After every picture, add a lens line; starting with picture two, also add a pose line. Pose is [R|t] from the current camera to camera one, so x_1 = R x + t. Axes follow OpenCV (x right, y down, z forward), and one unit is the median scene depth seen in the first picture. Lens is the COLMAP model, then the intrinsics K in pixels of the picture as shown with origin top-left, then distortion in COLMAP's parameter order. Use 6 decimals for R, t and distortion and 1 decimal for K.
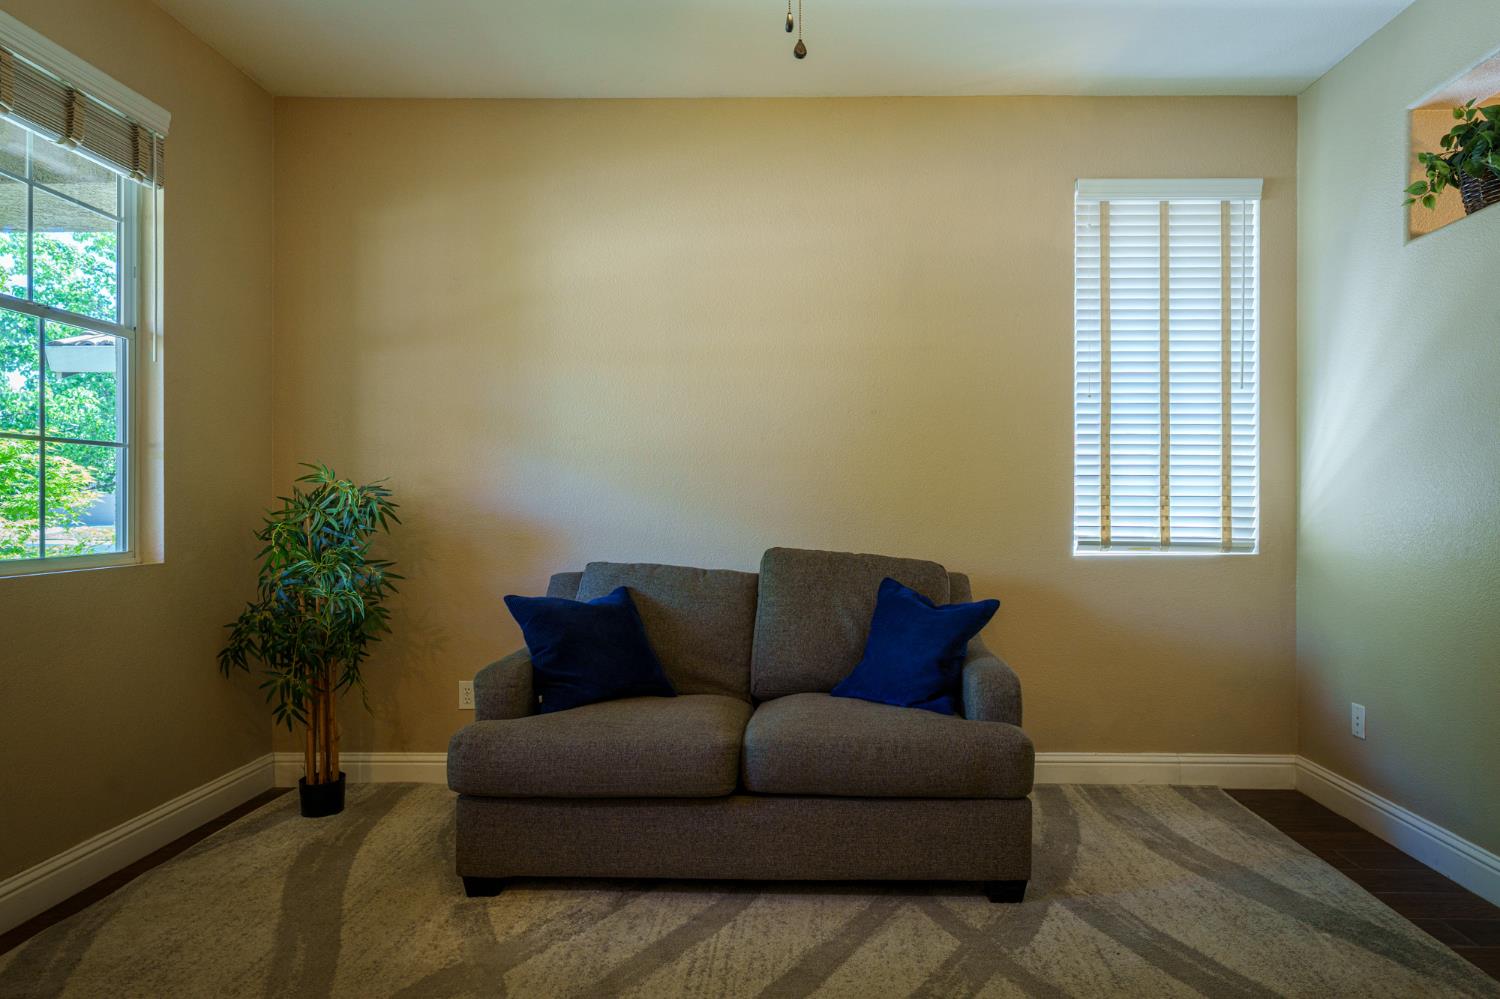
lens RADIAL K [[880.9, 0, 794.3], [0, 880.9, 509.2], [0, 0, 1]] dist [0.004905, -0.000472]
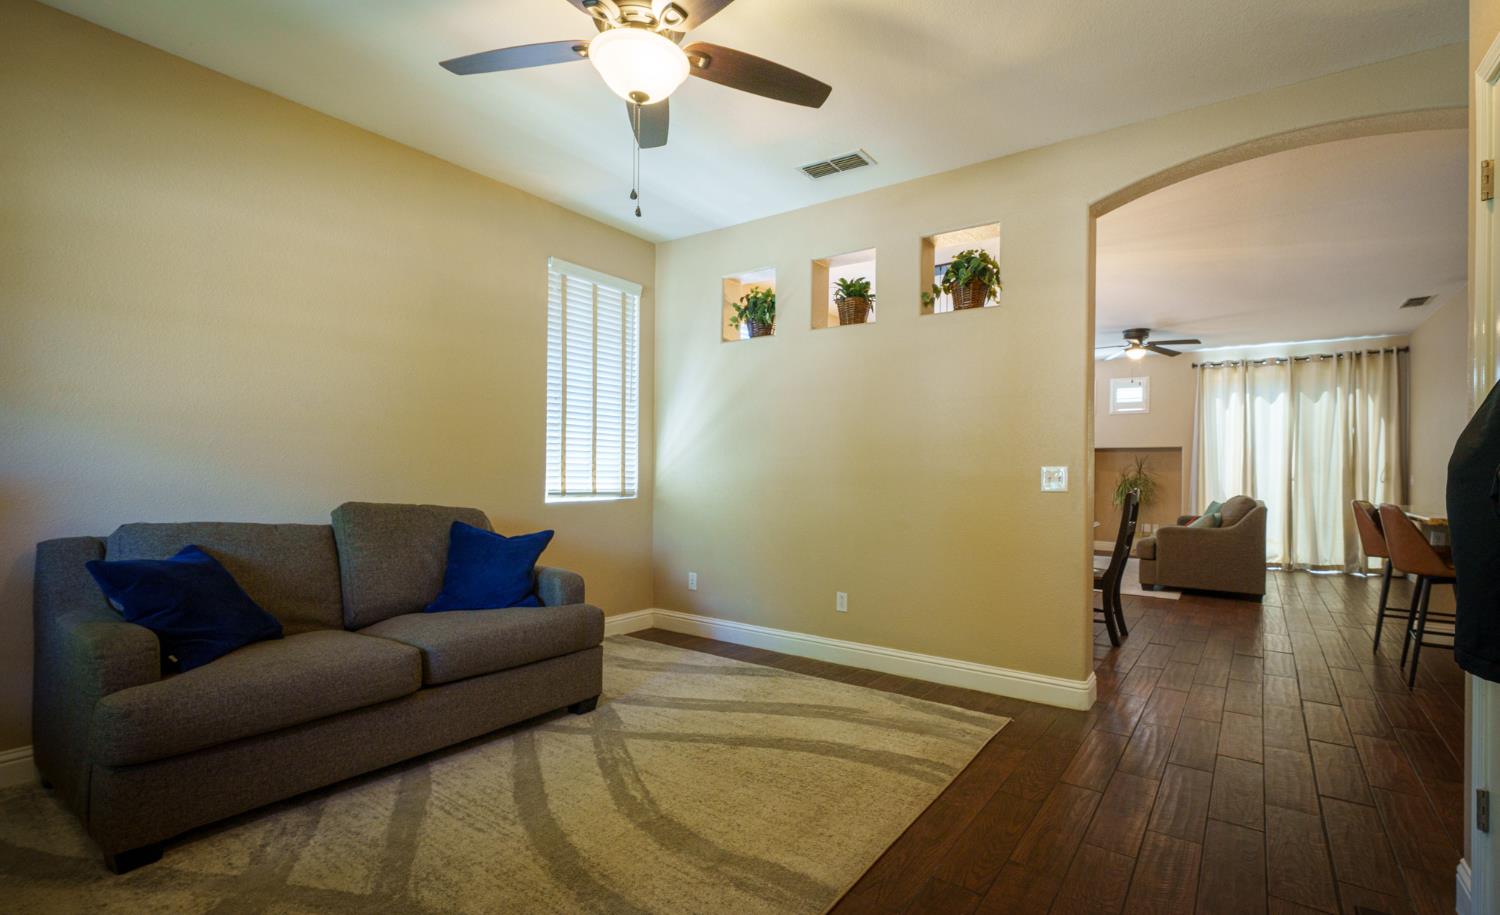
lens RADIAL K [[673.0, 0, 798.5], [0, 673.0, 475.1], [0, 0, 1]] dist [0.002609, -0.000282]
pose [[0.551901, 0.001477, 0.833908, -0.468022], [-0.004650, 0.999988, 0.001306, 0.002704], [-0.833896, -0.004599, 0.551902, -0.009069]]
